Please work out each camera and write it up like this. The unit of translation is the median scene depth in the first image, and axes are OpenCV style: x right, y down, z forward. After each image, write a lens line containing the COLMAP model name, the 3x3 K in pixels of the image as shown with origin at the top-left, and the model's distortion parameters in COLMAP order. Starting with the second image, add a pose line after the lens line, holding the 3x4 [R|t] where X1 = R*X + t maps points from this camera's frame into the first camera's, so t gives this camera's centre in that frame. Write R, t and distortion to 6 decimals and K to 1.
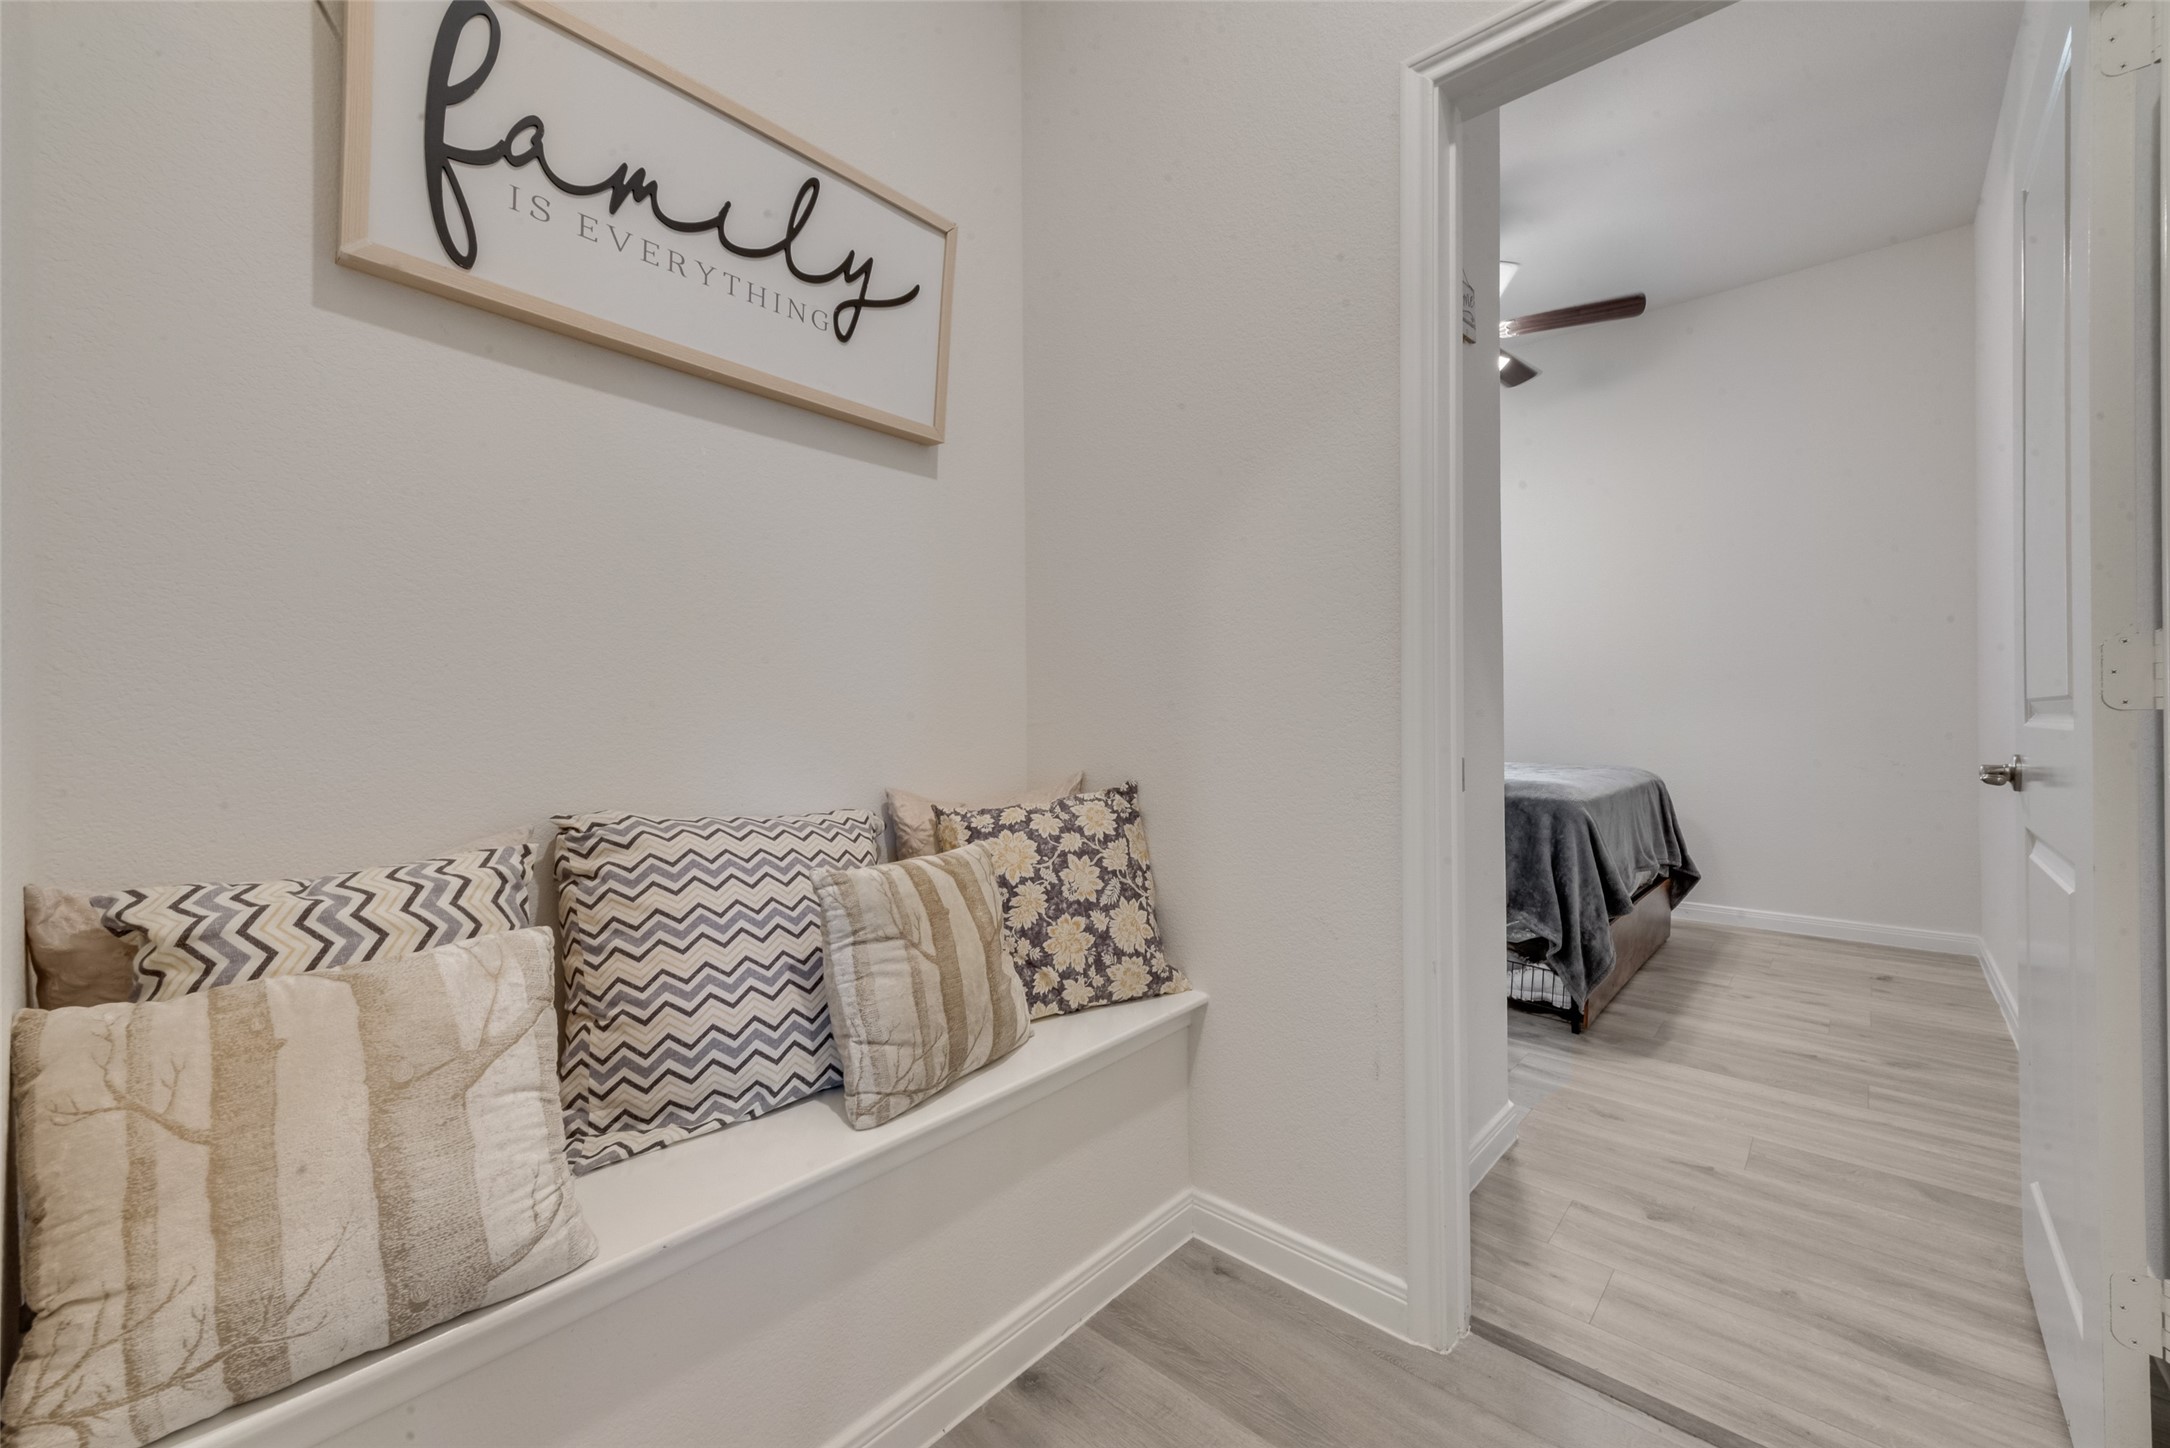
lens RADIAL K [[861.5, 0, 1084.1], [0, 861.5, 712.4], [0, 0, 1]] dist [0.016039, -0.005611]
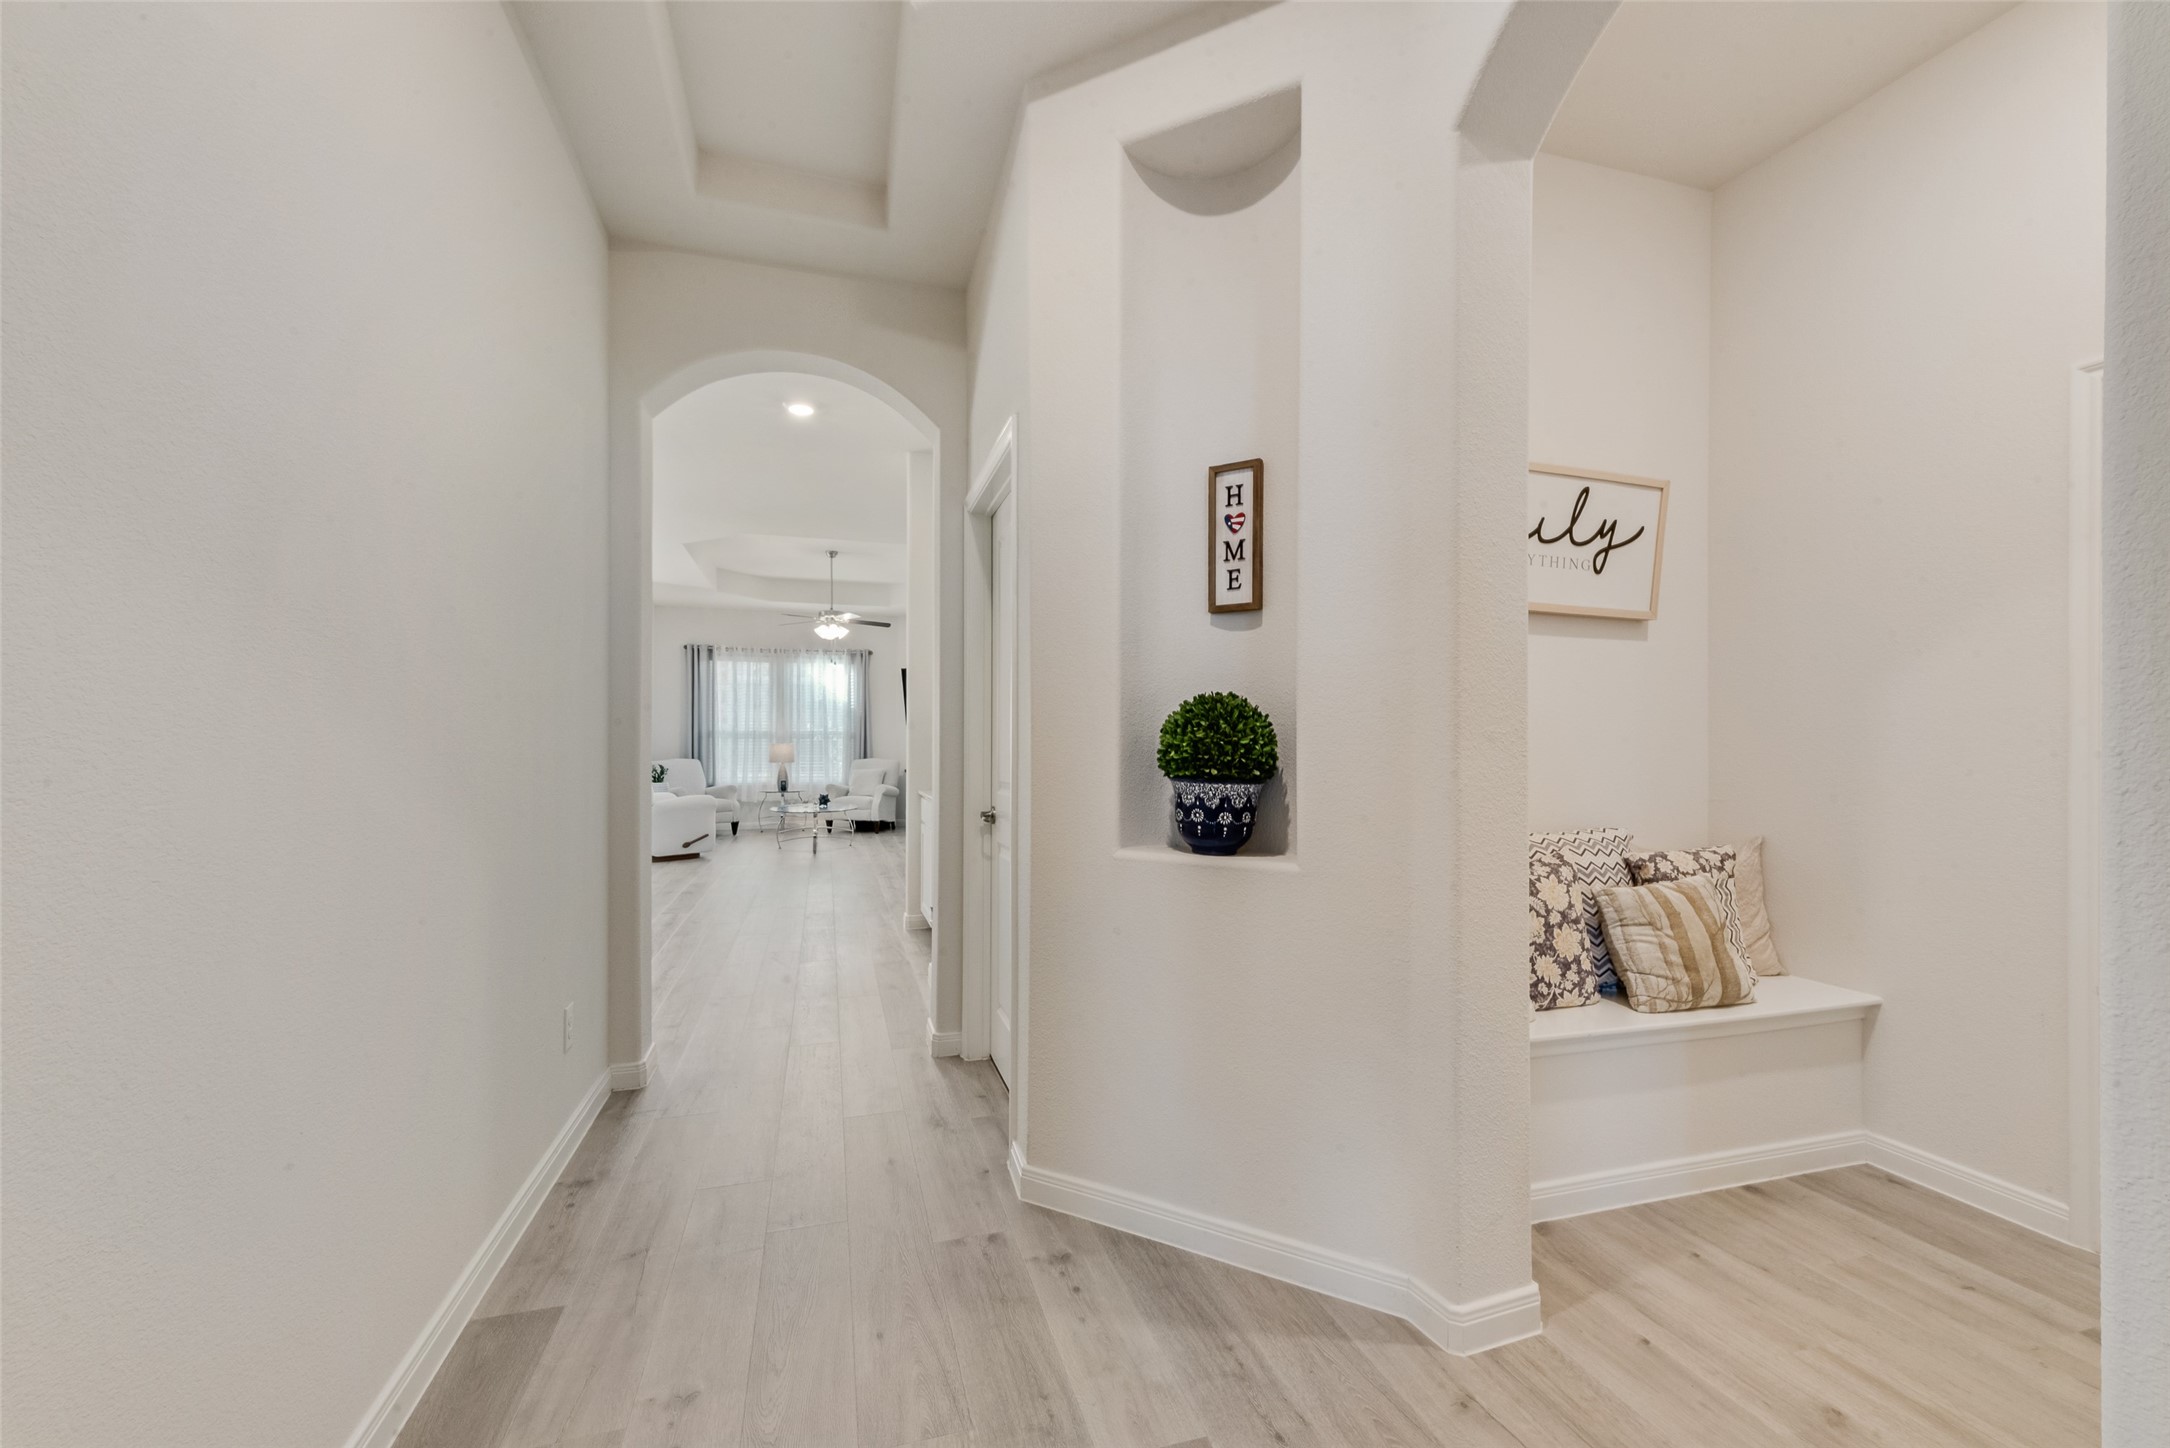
lens RADIAL K [[876.1, 0, 1089.8], [0, 876.1, 731.6], [0, 0, 1]] dist [0.019118, -0.000030]
pose [[0.849200, 0.015337, -0.527849, -0.215844], [-0.021624, 0.999750, -0.005741, -0.090388], [0.527629, 0.016290, 0.849319, -1.043632]]
